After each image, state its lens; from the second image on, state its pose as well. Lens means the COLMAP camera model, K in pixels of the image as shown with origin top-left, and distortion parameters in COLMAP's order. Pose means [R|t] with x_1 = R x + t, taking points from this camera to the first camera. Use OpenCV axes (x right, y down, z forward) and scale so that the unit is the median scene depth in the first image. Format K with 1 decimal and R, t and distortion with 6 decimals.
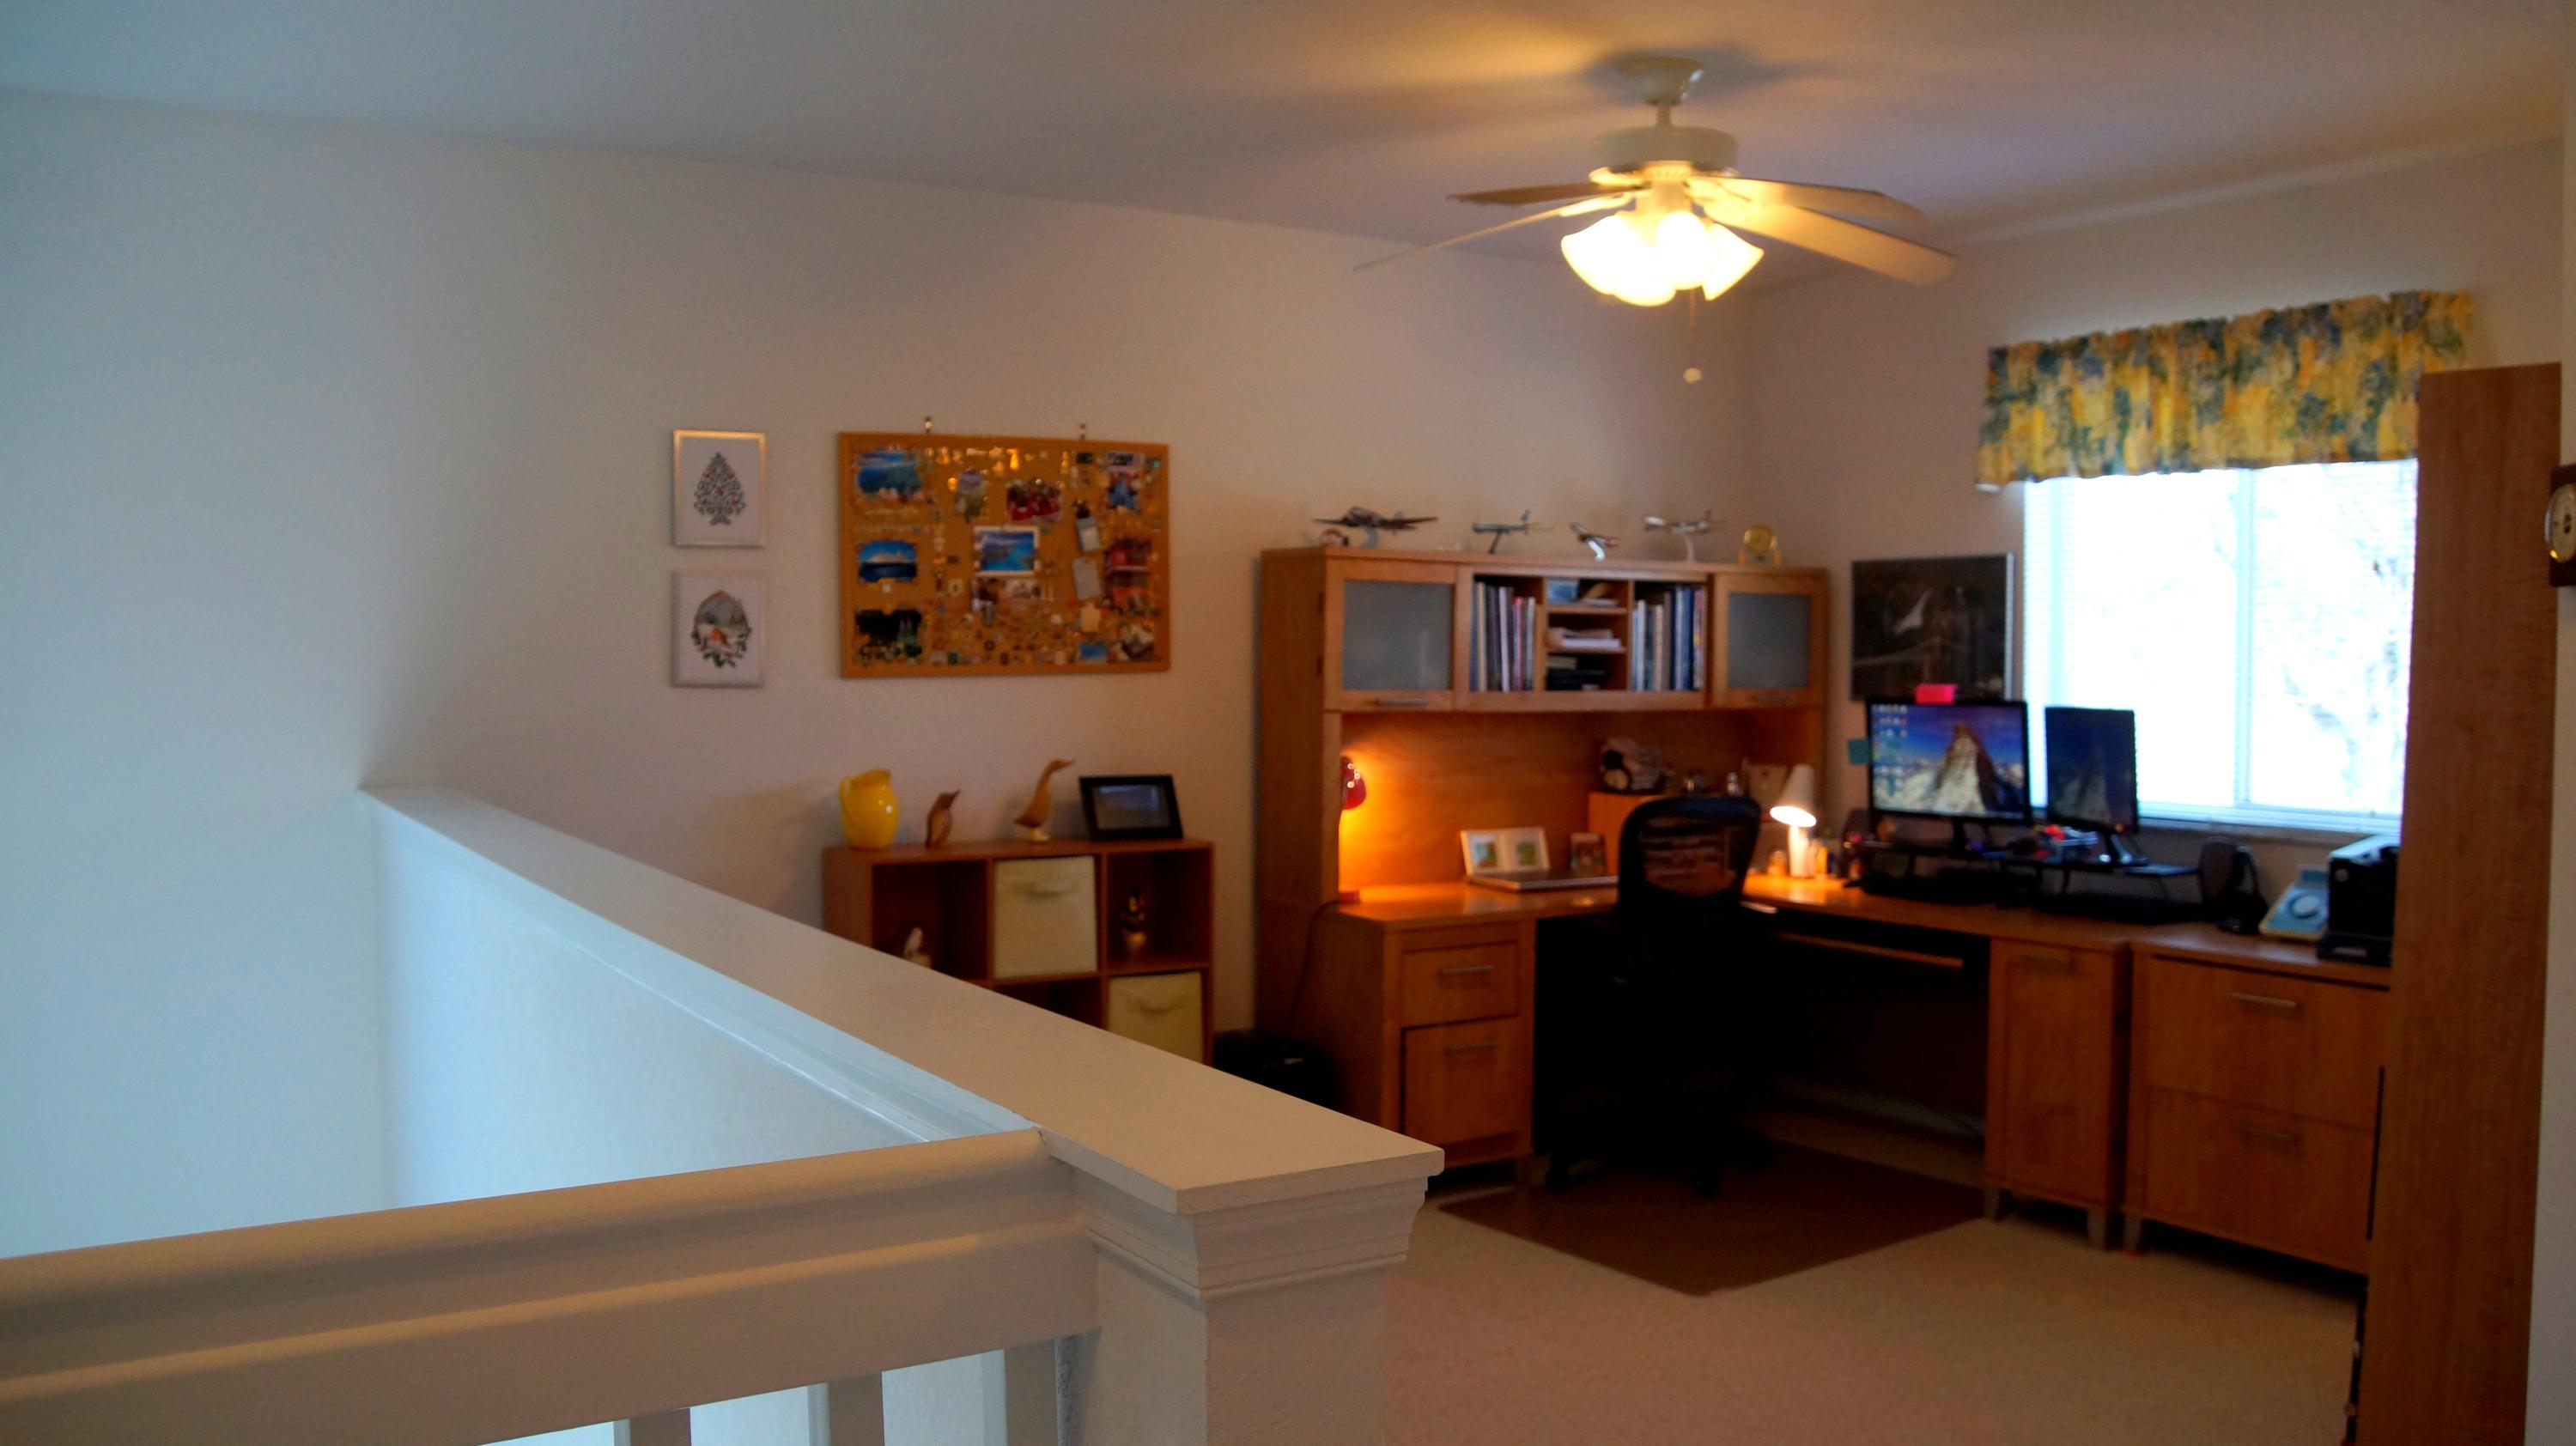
lens RADIAL K [[2089.9, 0, 1287.6], [0, 2089.9, 722.9], [0, 0, 1]] dist [-0.127097, 0.036046]
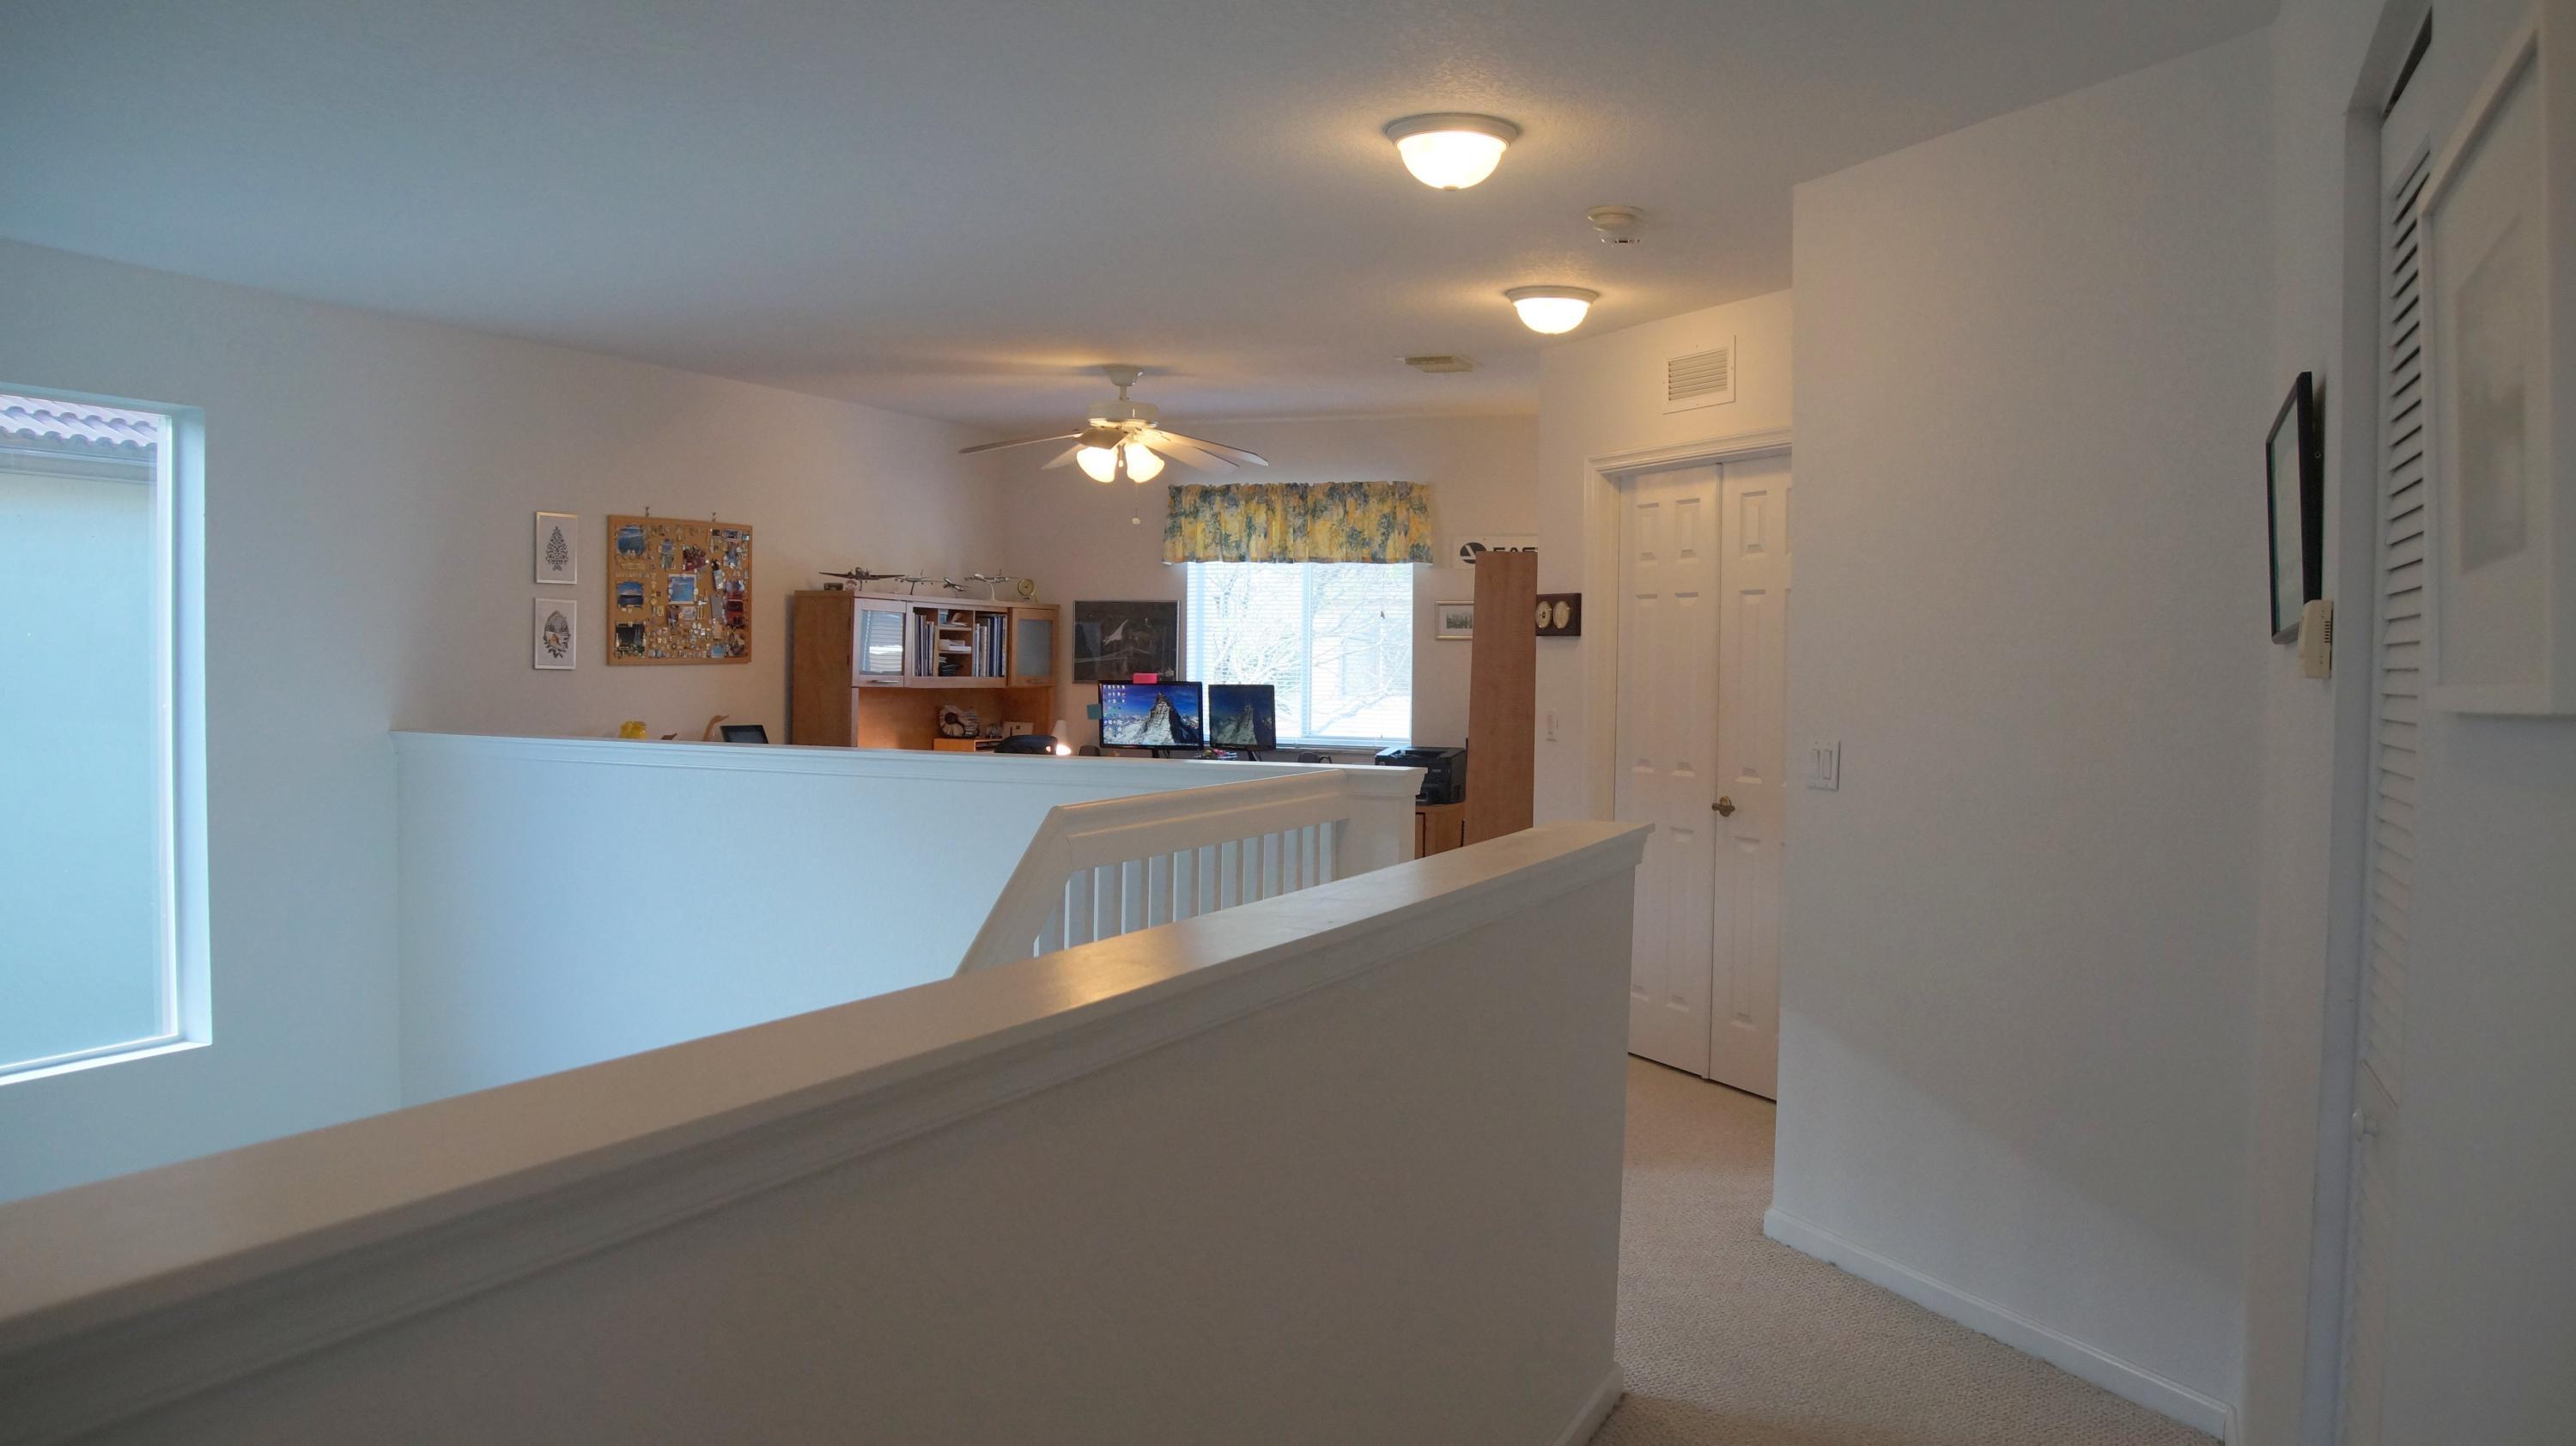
lens RADIAL K [[2089.9, 0, 1289.4], [0, 2089.9, 723.6], [0, 0, 1]] dist [-0.127097, 0.036046]
pose [[0.823754, -0.007755, 0.566894, -0.639118], [0.006759, 0.999970, 0.003858, 0.019976], [-0.566907, 0.000654, 0.823781, -0.590457]]
